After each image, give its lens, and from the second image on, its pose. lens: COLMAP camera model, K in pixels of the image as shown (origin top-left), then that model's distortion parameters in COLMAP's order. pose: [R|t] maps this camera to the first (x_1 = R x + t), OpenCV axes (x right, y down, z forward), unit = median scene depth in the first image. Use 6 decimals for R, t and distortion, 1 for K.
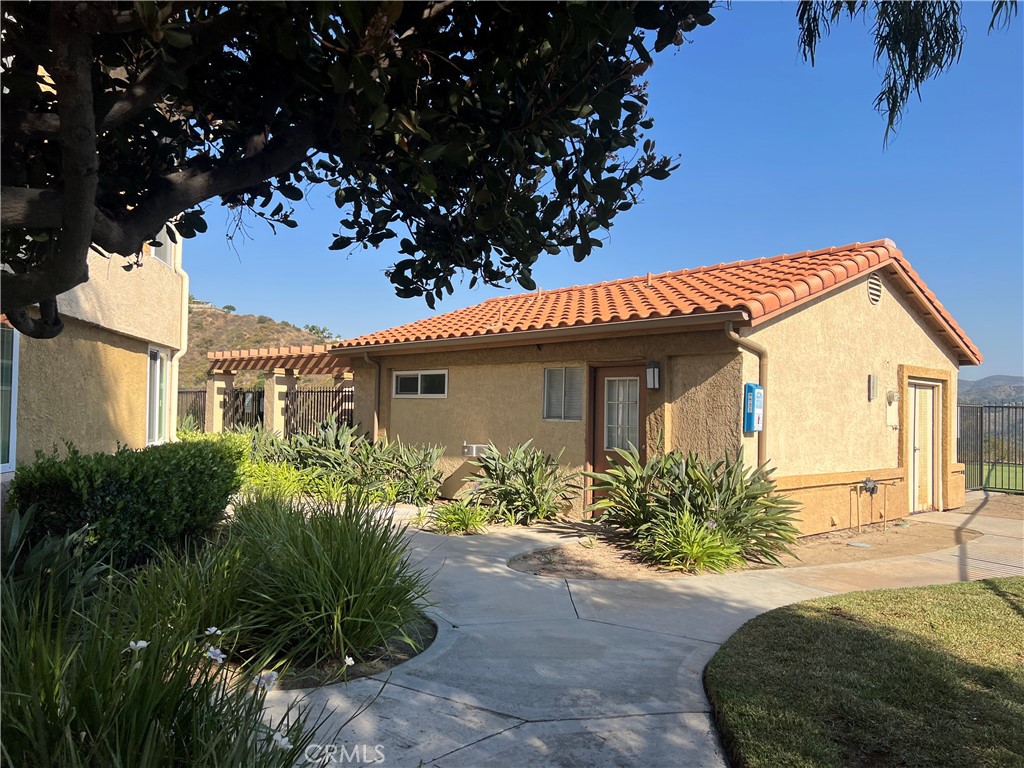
lens RADIAL K [[775.4, 0, 519.6], [0, 775.4, 387.8], [0, 0, 1]] dist [0.005402, -0.003347]
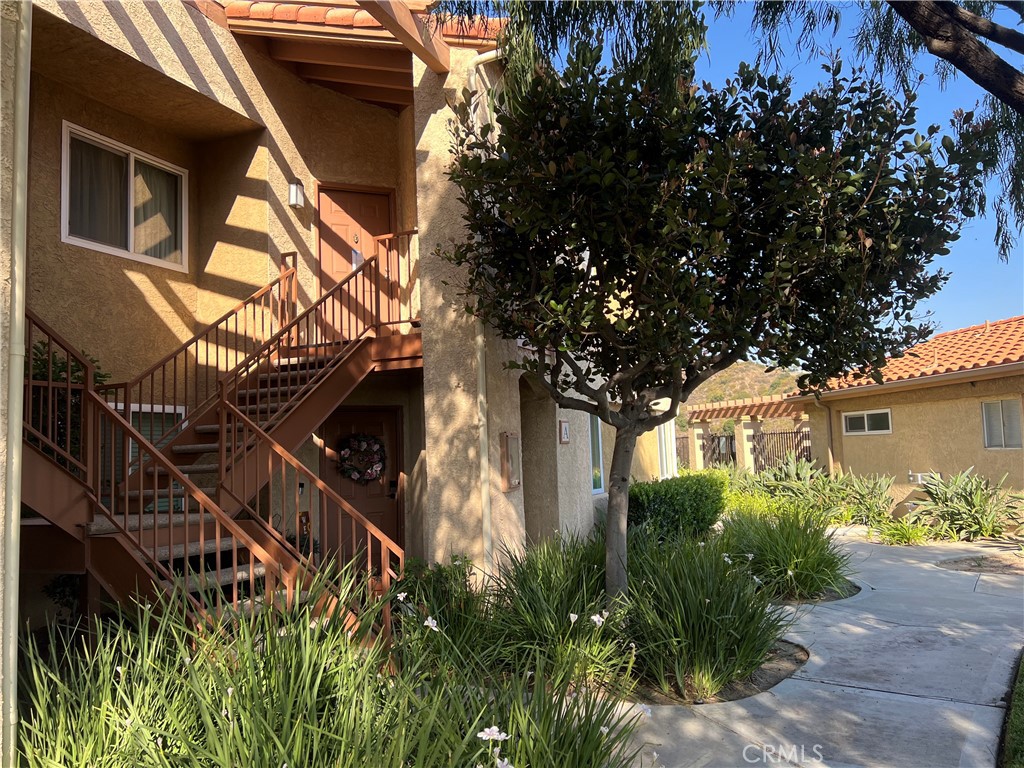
lens RADIAL K [[775.4, 0, 519.4], [0, 775.4, 381.8], [0, 0, 1]] dist [0.005402, -0.003347]
pose [[0.831313, -0.094211, -0.547762, 0.078940], [0.063045, 0.995152, -0.075478, -0.010243], [0.552218, 0.028213, 0.833223, -0.248691]]
